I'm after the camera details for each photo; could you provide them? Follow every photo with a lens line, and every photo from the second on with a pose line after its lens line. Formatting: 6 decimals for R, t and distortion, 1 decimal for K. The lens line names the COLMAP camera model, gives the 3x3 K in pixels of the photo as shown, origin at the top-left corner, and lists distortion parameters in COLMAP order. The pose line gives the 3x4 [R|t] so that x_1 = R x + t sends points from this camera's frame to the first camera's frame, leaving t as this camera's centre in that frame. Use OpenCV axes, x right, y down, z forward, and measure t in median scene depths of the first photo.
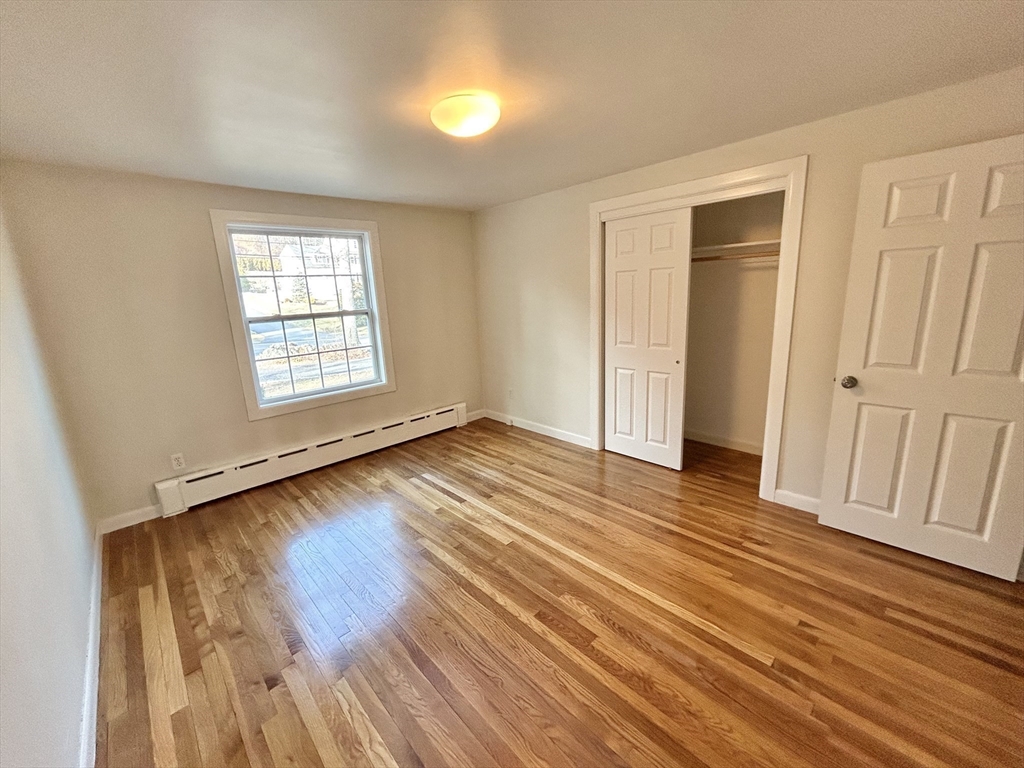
lens RADIAL K [[414.7, 0, 508.0], [0, 414.7, 383.4], [0, 0, 1]] dist [-0.000047, 0.000110]
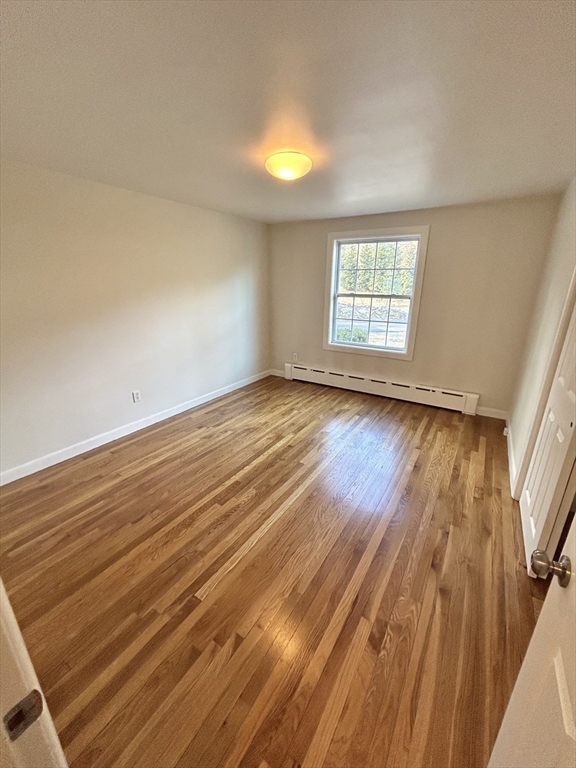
lens RADIAL K [[311.0, 0, 290.3], [0, 311.0, 381.1], [0, 0, 1]] dist [-0.000047, 0.000110]
pose [[0.258562, 0.338905, -0.904593, 0.874490], [-0.232682, 0.930716, 0.282184, -0.181484], [0.937553, 0.137521, 0.319504, 0.565051]]
